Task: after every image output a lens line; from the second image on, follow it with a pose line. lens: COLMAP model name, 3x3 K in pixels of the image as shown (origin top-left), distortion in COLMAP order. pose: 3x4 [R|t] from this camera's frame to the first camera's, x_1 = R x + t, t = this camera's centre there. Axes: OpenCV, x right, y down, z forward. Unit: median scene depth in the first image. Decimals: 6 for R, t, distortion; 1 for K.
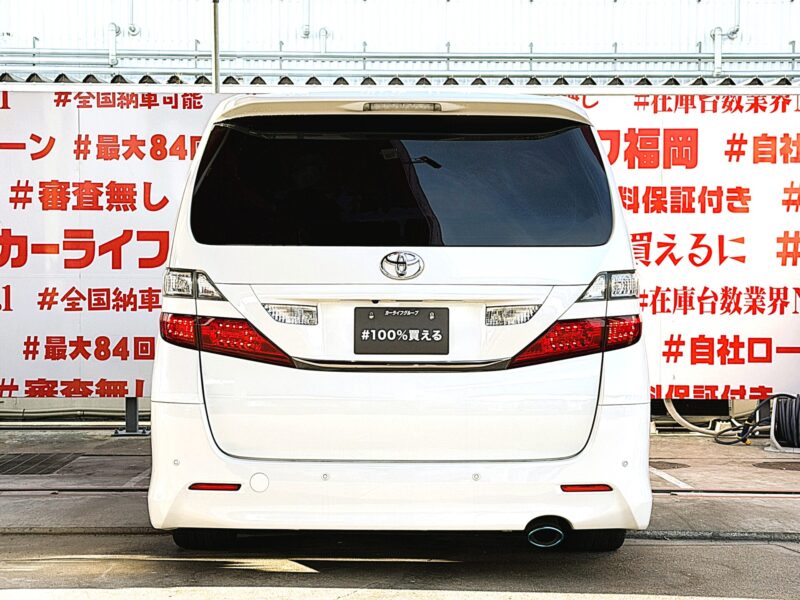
lens RADIAL K [[1597.7, 0, 398.2], [0, 1597.7, 305.7], [0, 0, 1]] dist [0.131442, 0.000000]
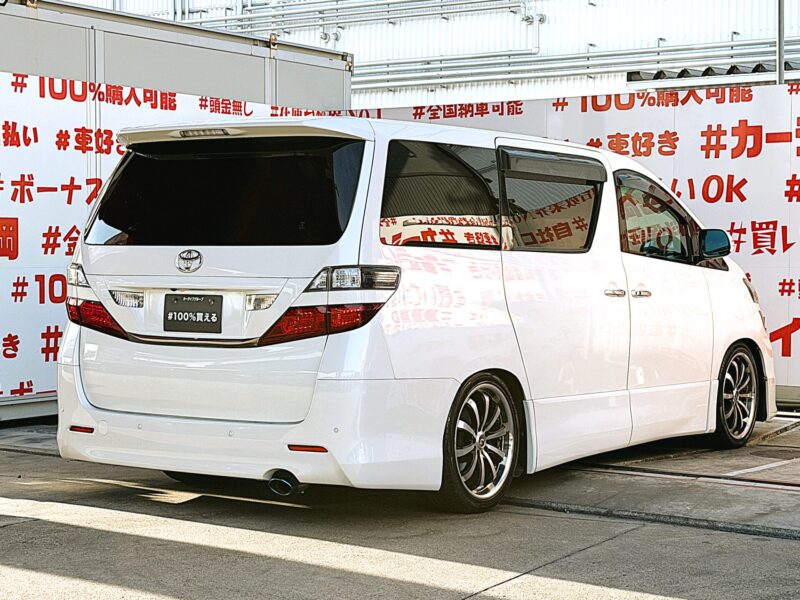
lens RADIAL K [[1597.7, 0, 406.9], [0, 1597.7, 301.4], [0, 0, 1]] dist [0.131442, 0.000000]
pose [[0.827770, 0.015450, -0.560855, 0.781493], [-0.009929, 0.999868, 0.012890, -0.010577], [0.560980, -0.005102, 0.827813, 0.055293]]
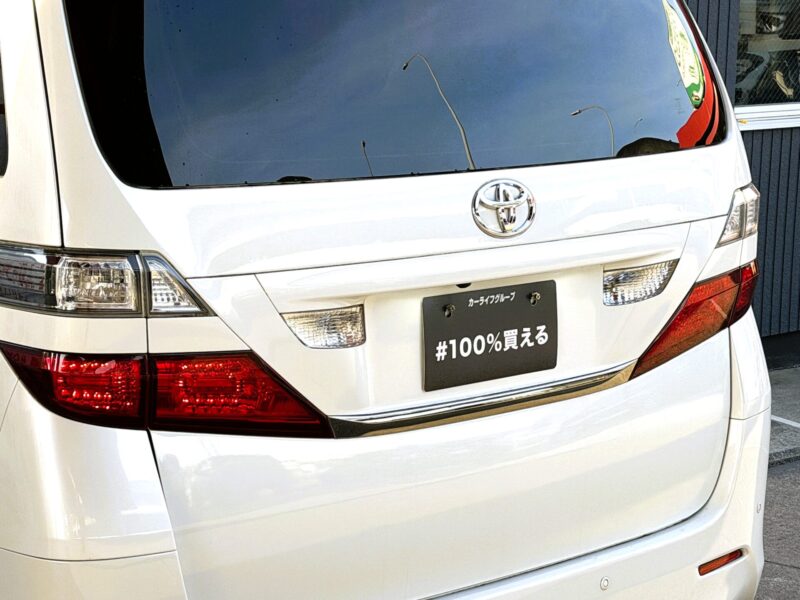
lens RADIAL K [[1879.4, 0, 395.2], [0, 1879.4, 299.7], [0, 0, 1]] dist [0.075637, 0.000000]
pose [[0.755651, -0.107776, 0.646047, -0.379701], [-0.000061, 0.986357, 0.164619, -0.087511], [-0.654975, -0.124434, 0.745335, 0.532777]]
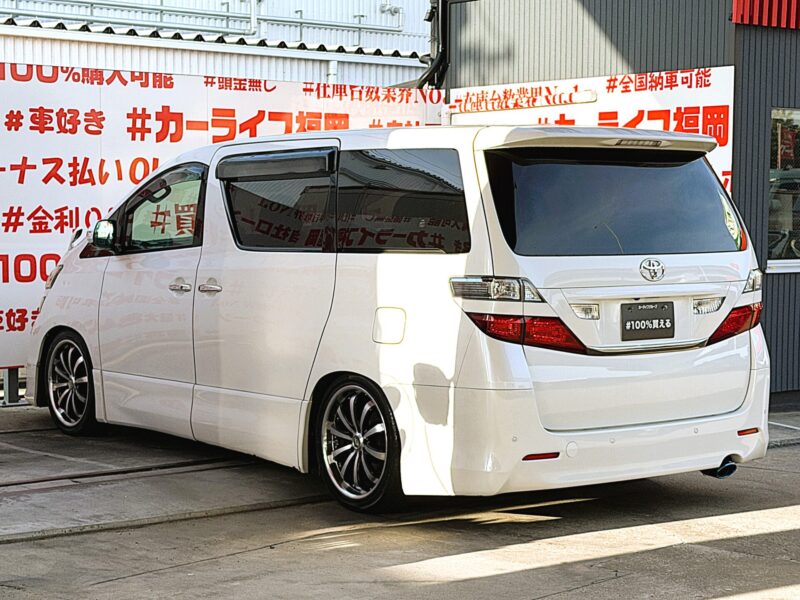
lens RADIAL K [[1597.7, 0, 399.1], [0, 1597.7, 305.9], [0, 0, 1]] dist [0.131442, 0.000000]
pose [[0.800984, -0.039357, 0.597390, -0.852661], [0.007872, 0.998443, 0.055223, -0.063422], [-0.598634, -0.039530, 0.800047, 0.091991]]
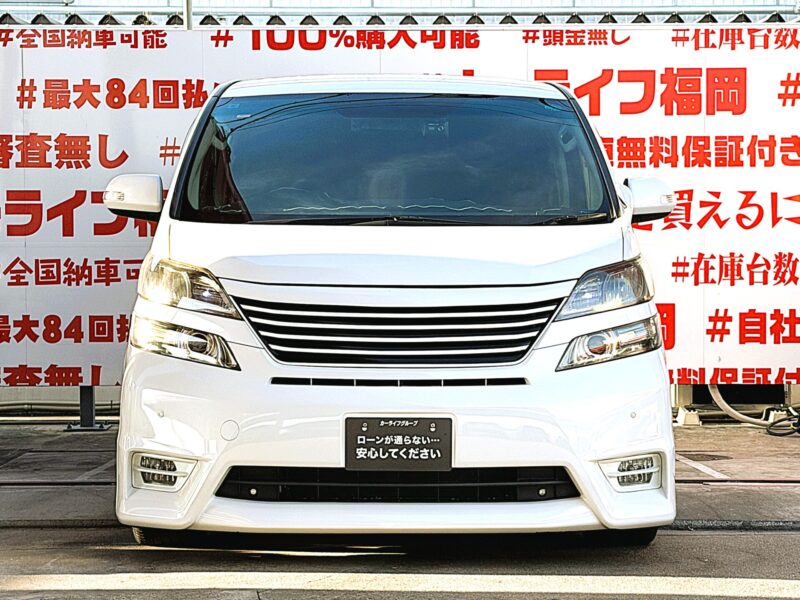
lens RADIAL K [[1958.6, 0, 413.4], [0, 1958.6, 317.3], [0, 0, 1]] dist [0.126053, 0.000000]
pose [[0.999974, -0.005741, -0.004367, 0.023573], [0.005783, 0.999937, 0.009667, 0.020313], [0.004311, -0.009692, 0.999944, -0.087731]]
